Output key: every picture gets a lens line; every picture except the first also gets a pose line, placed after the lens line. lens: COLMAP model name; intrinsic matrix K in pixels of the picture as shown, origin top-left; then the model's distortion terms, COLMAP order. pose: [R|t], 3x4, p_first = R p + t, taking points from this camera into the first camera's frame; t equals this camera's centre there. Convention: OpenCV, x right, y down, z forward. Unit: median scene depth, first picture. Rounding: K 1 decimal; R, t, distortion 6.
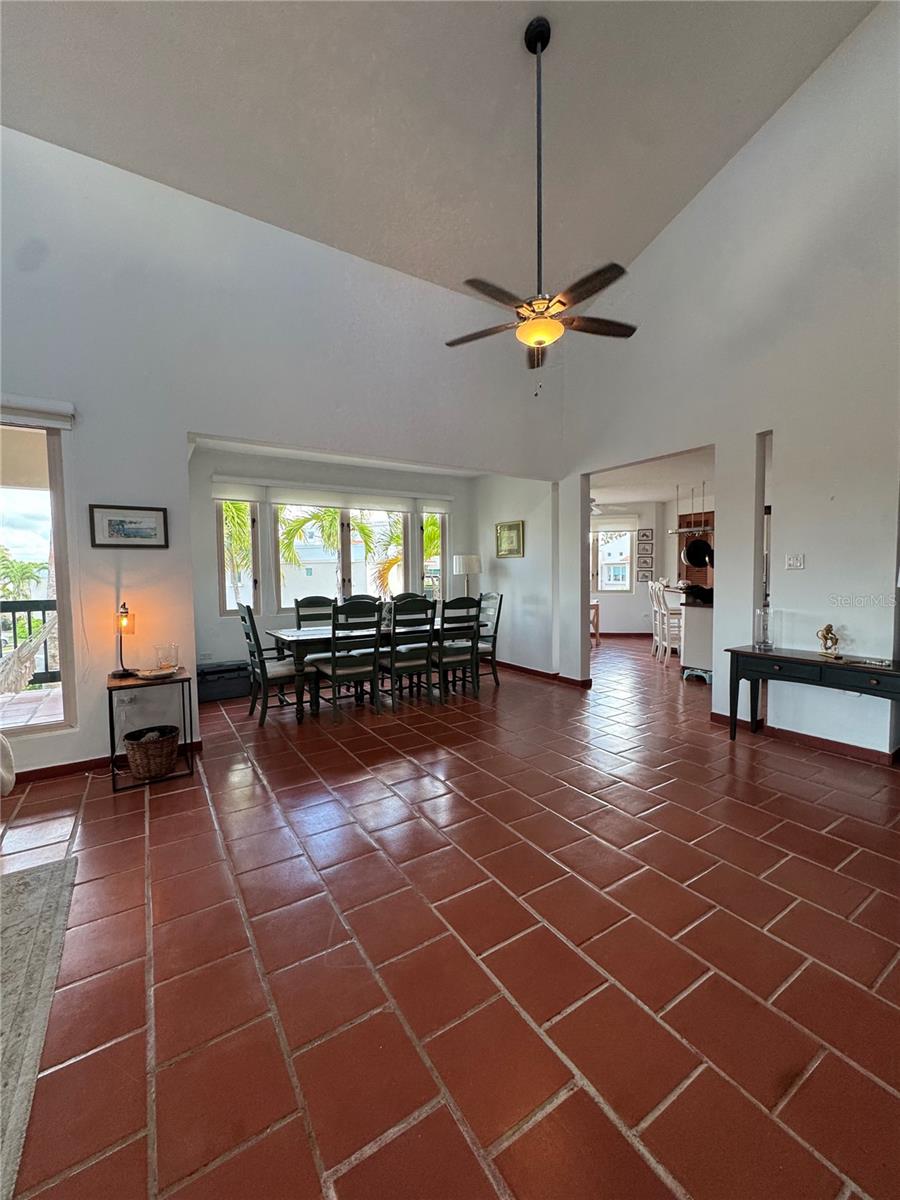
lens RADIAL K [[485.6, 0, 453.8], [0, 485.6, 602.2], [0, 0, 1]] dist [-0.011283, 0.000121]
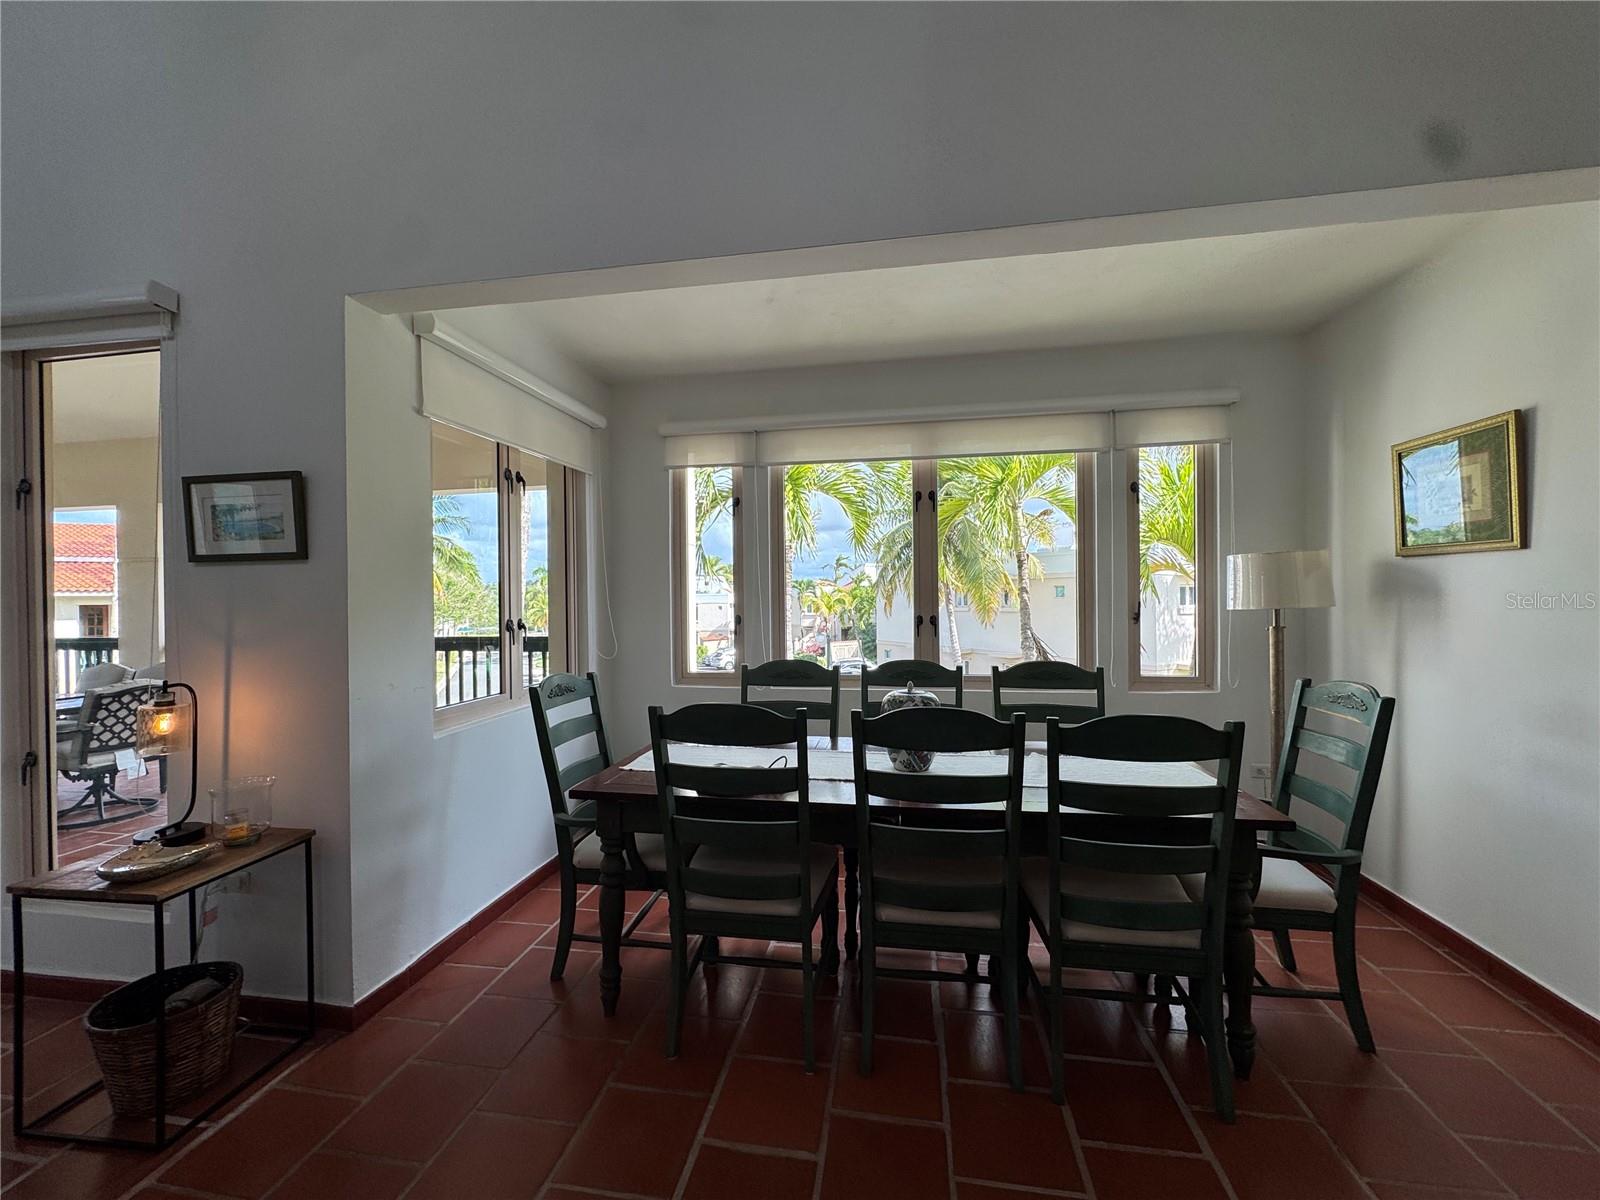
lens RADIAL K [[648.2, 0, 799.7], [0, 648.2, 596.2], [0, 0, 1]] dist [0.001710, 0.000285]
pose [[0.741982, 0.001697, -0.670418, 0.092610], [-0.037165, 0.998563, -0.038604, -0.042025], [0.669389, 0.053559, 0.740979, 0.508158]]
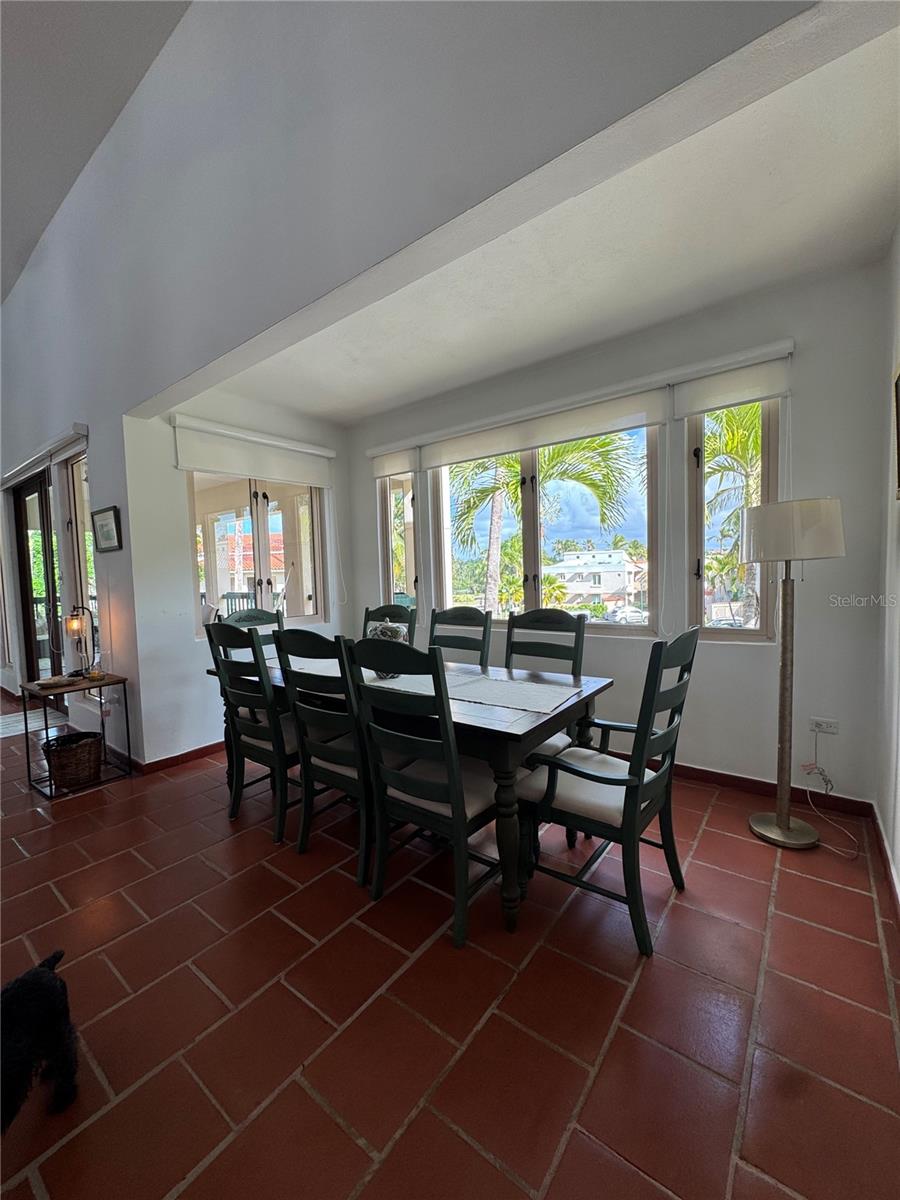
lens RADIAL K [[485.6, 0, 453.8], [0, 485.6, 602.2], [0, 0, 1]] dist [-0.011283, 0.000121]
pose [[0.334915, 0.057392, -0.940499, 0.295056], [-0.031509, 0.998267, 0.049697, -0.044425], [0.941721, 0.012990, 0.336143, 0.760520]]
